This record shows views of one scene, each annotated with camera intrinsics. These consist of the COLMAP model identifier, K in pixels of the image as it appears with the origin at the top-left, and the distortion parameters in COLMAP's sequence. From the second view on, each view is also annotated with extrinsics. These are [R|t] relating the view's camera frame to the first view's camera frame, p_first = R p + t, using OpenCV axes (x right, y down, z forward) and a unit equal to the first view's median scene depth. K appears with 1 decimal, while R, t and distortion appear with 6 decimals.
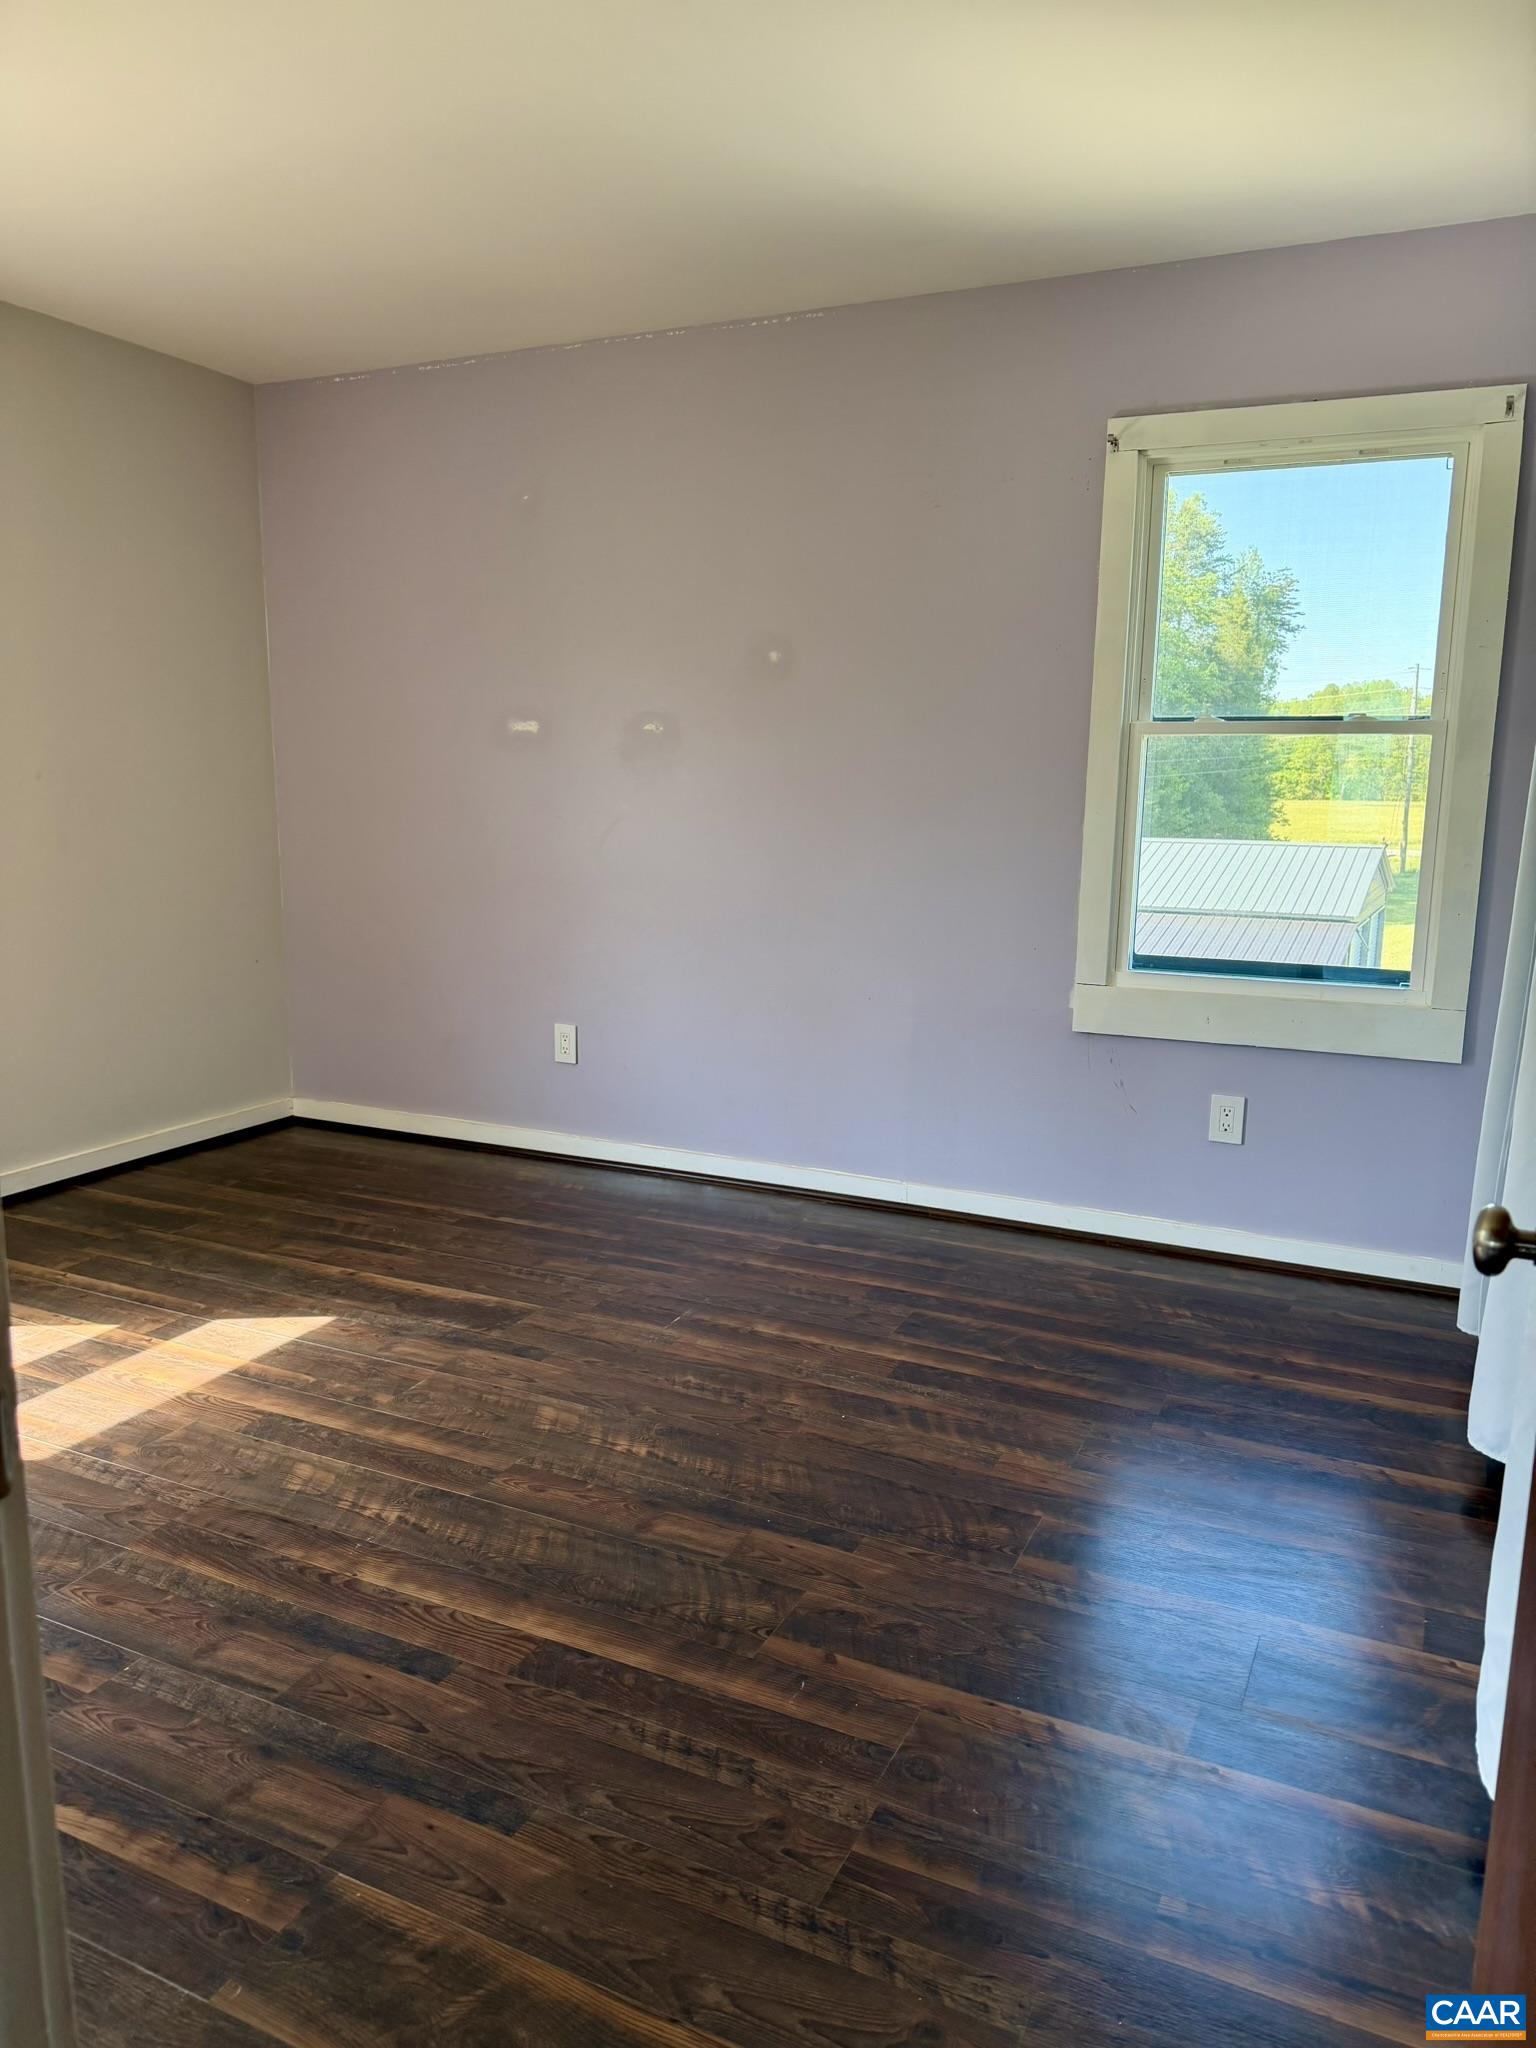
lens RADIAL K [[1457.6, 0, 769.4], [0, 1457.6, 1024.3], [0, 0, 1]] dist [0.014032, -0.039576]
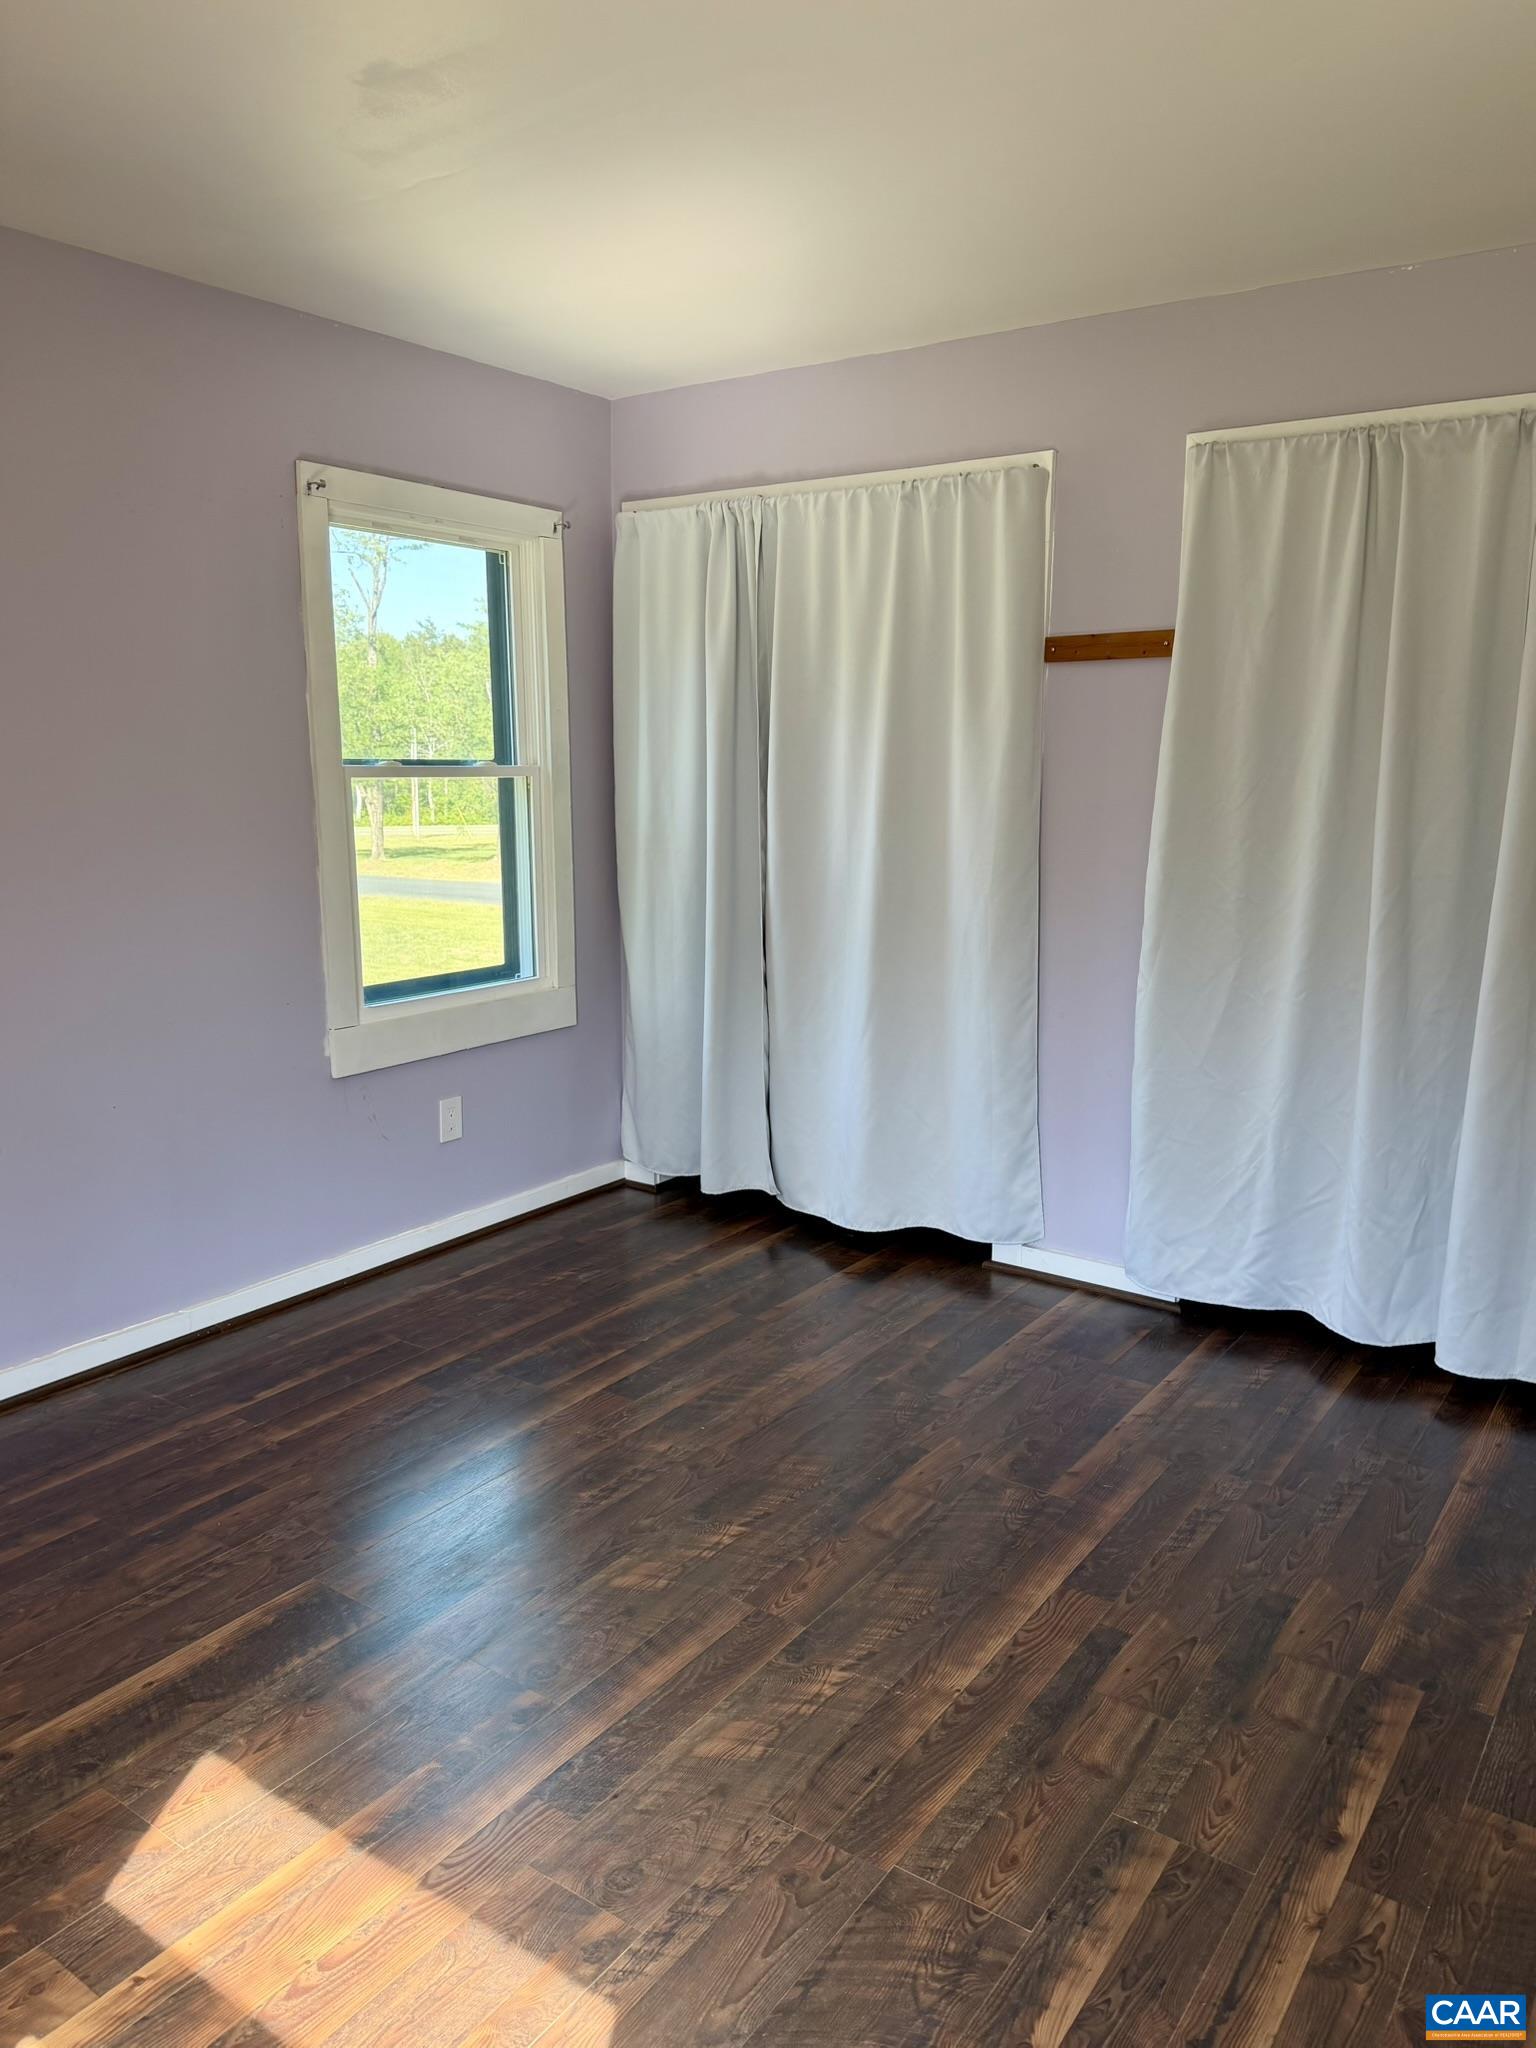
lens RADIAL K [[1457.6, 0, 808.5], [0, 1457.6, 1003.8], [0, 0, 1]] dist [0.014032, -0.039576]
pose [[0.176574, -0.197406, 0.964288, -0.818677], [0.184866, 0.968899, 0.164499, -0.179526], [-0.966771, 0.149218, 0.207576, 0.578504]]
